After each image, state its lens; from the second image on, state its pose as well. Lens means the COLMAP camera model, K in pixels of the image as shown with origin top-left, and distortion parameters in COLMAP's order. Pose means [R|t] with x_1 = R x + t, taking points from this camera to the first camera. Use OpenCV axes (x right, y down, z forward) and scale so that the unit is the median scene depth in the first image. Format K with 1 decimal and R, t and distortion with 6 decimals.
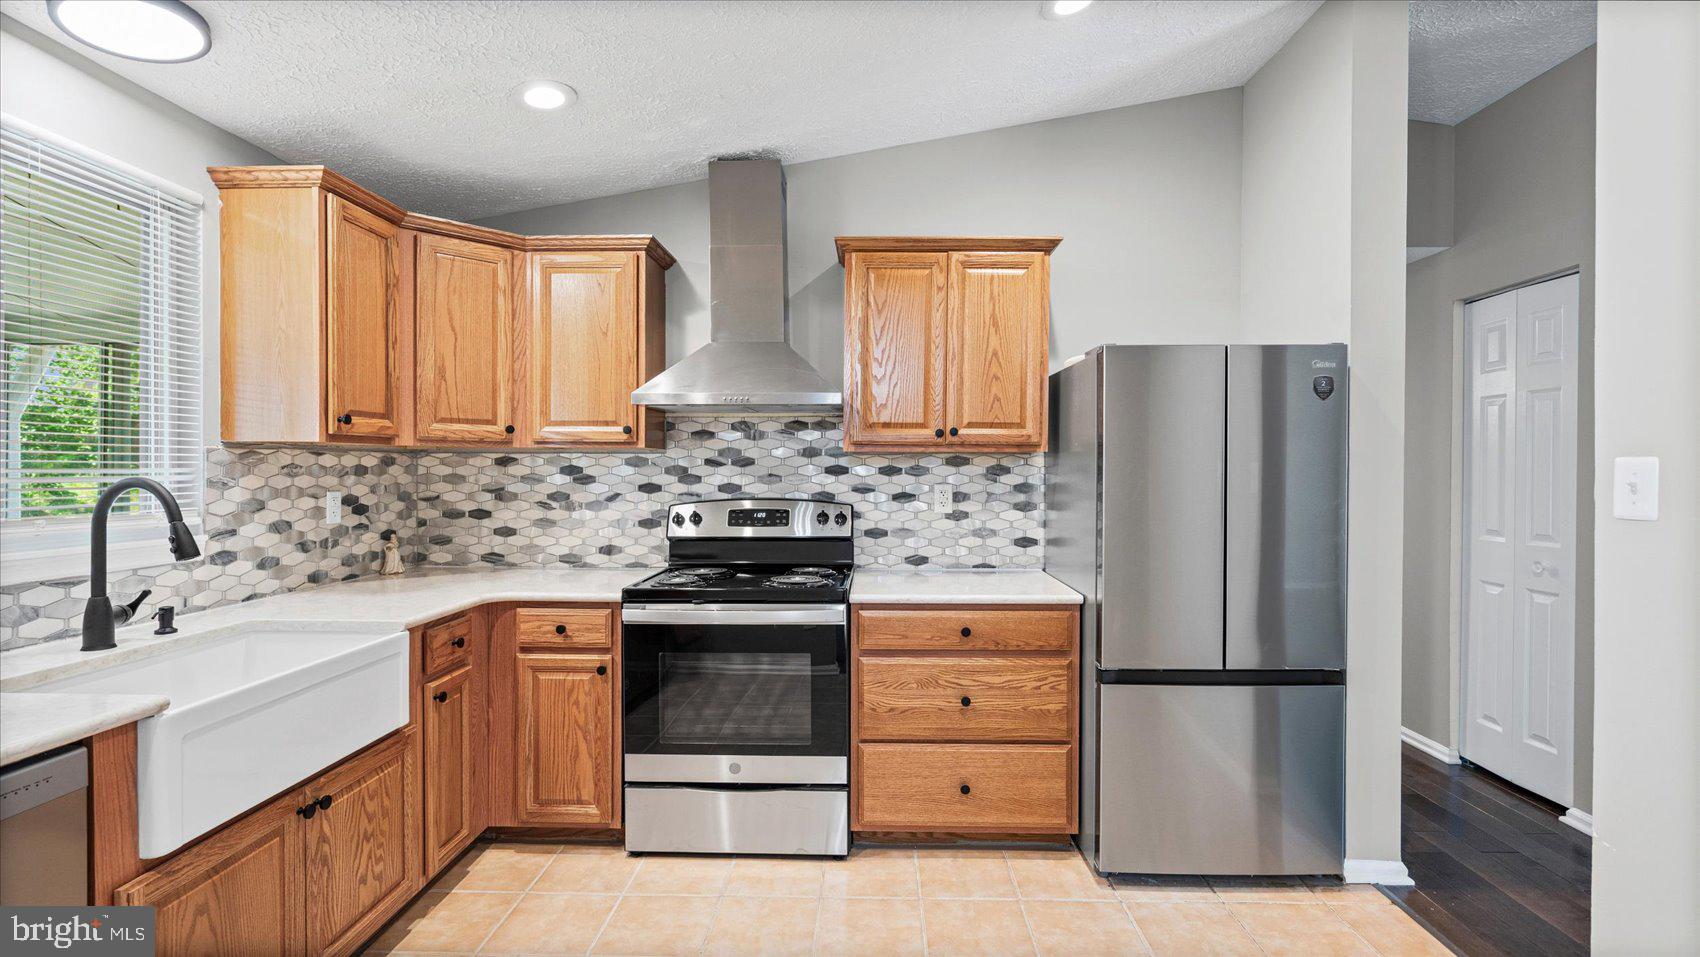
lens RADIAL K [[770.4, 0, 846.2], [0, 770.4, 475.1], [0, 0, 1]] dist [-0.001792, 0.001381]
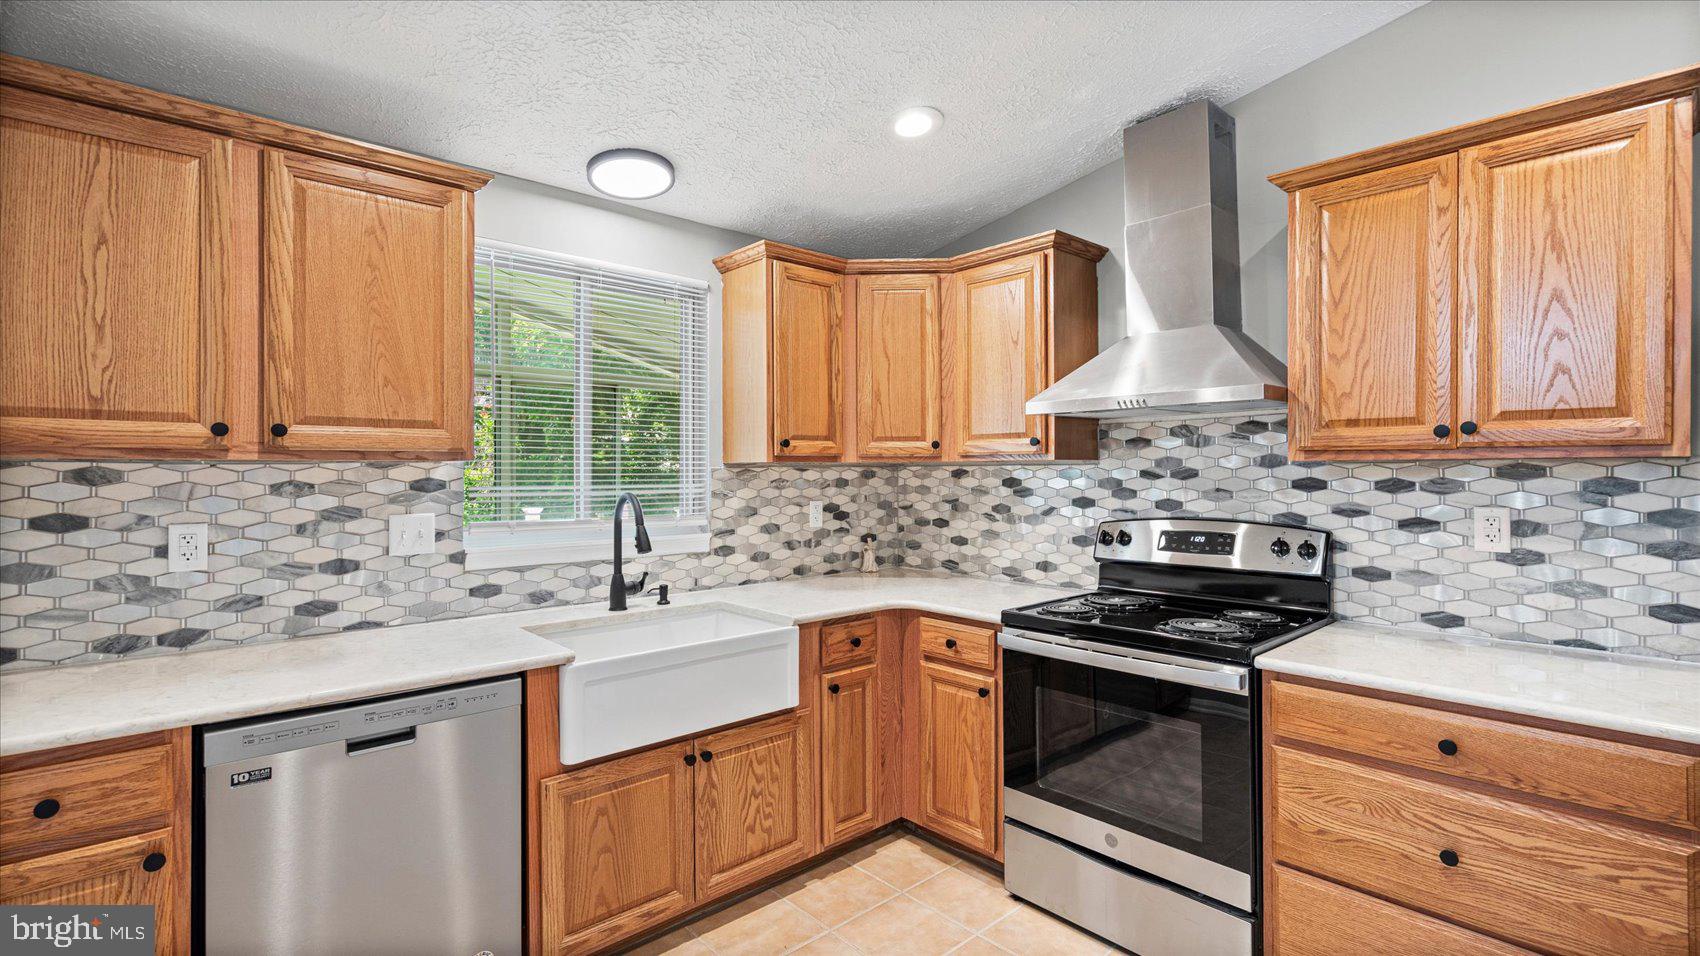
lens RADIAL K [[768.2, 0, 854.9], [0, 768.2, 469.1], [0, 0, 1]] dist [-0.010685, 0.006675]
pose [[0.698834, -0.007457, -0.715245, 0.231973], [0.000829, 0.999953, -0.009616, -0.015958], [0.715283, 0.006128, 0.698808, 0.186216]]
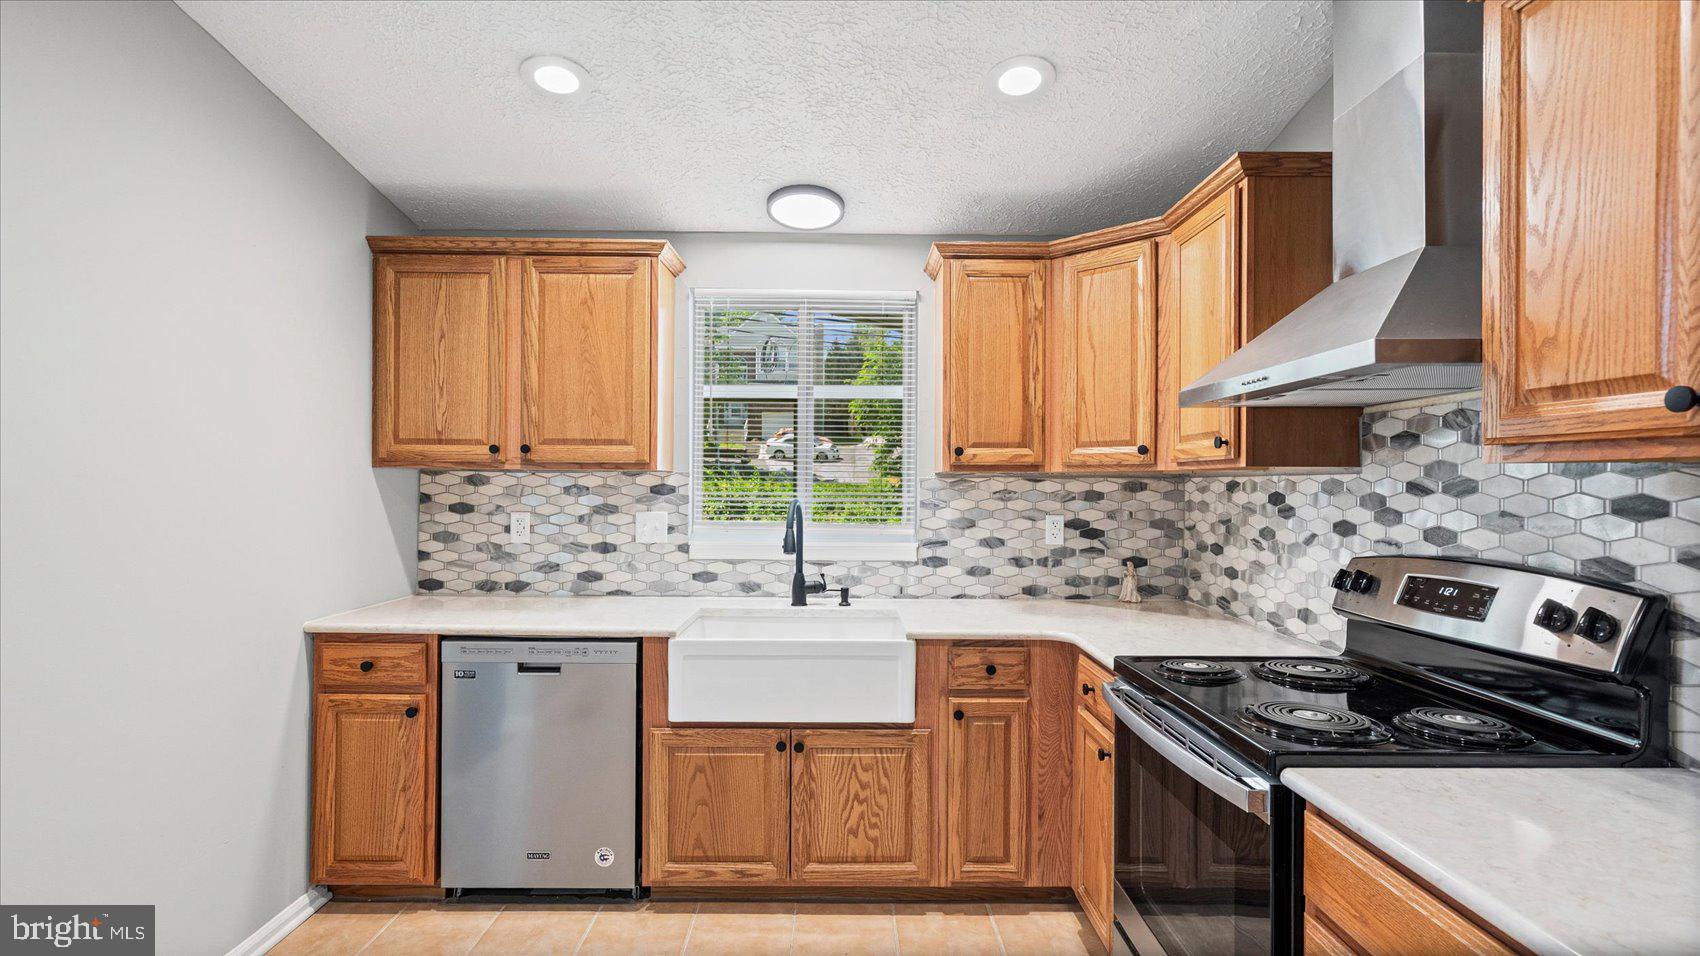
lens RADIAL K [[799.3, 0, 851.1], [0, 799.3, 488.5], [0, 0, 1]] dist [-0.002647, 0.000611]
pose [[0.046507, 0.000935, -0.998918, 0.426800], [-0.013069, 0.999915, 0.000328, -0.012260], [0.998832, 0.013040, 0.046516, 0.625446]]
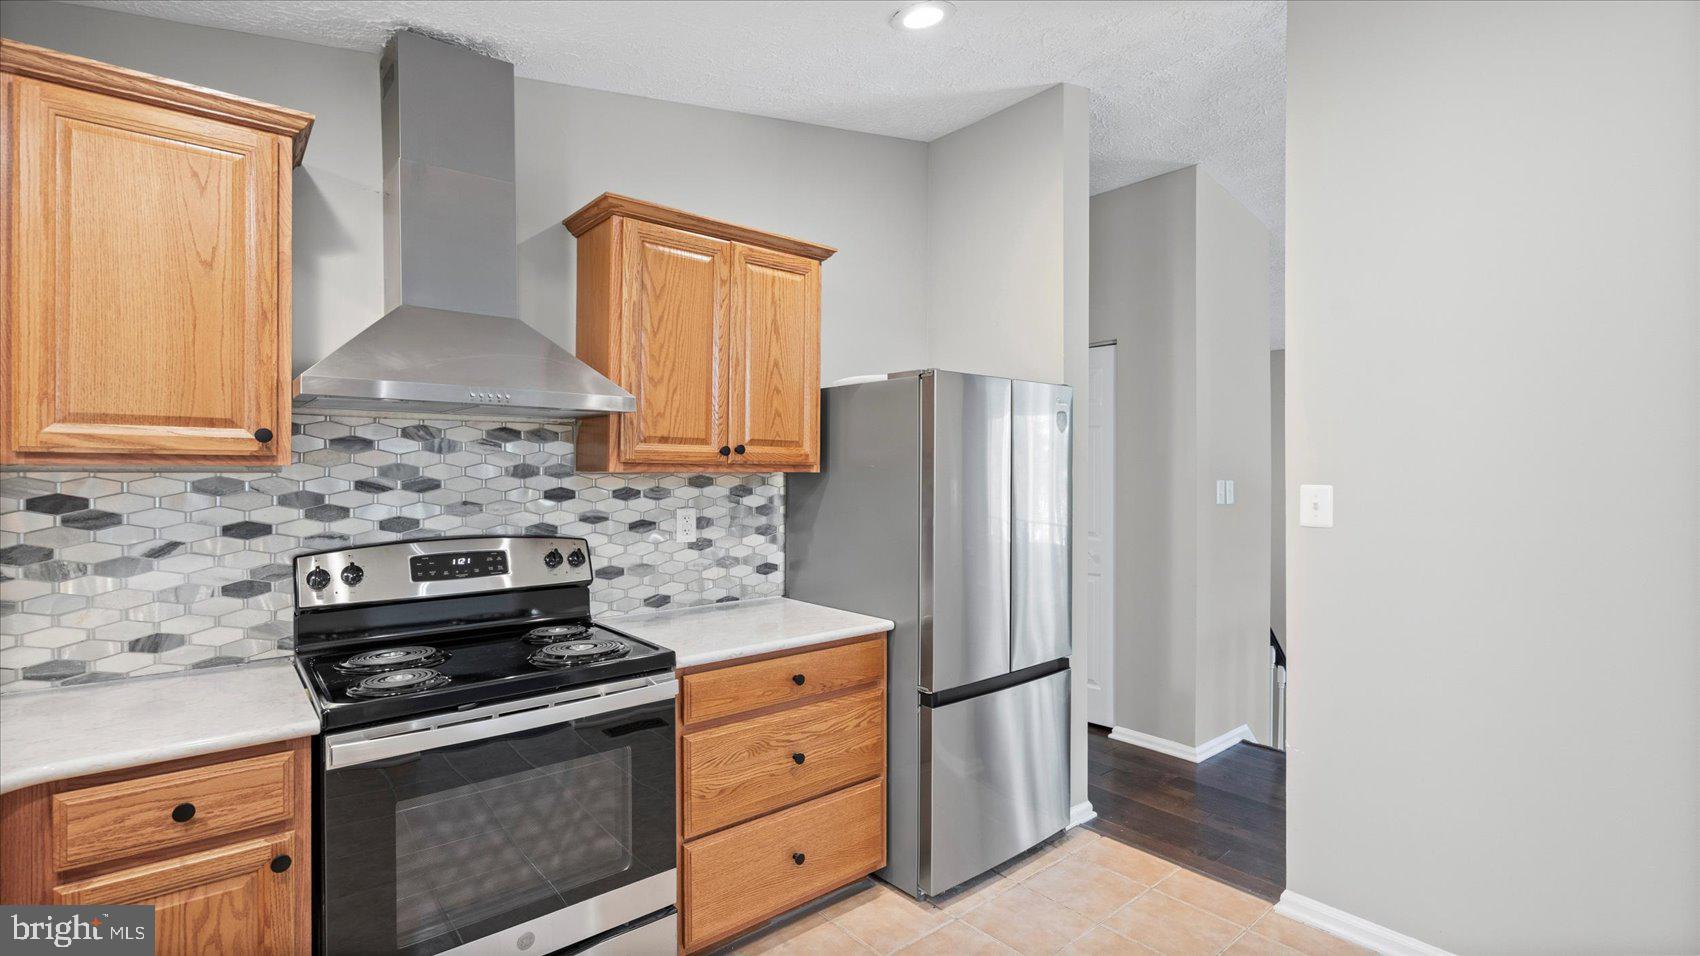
lens RADIAL K [[770.4, 0, 846.2], [0, 770.4, 474.6], [0, 0, 1]] dist [-0.001792, 0.001381]
pose [[0.744721, -0.002290, 0.667372, -0.341854], [0.006502, 0.999972, -0.003825, -0.023435], [-0.667344, 0.007187, 0.744715, 0.268238]]
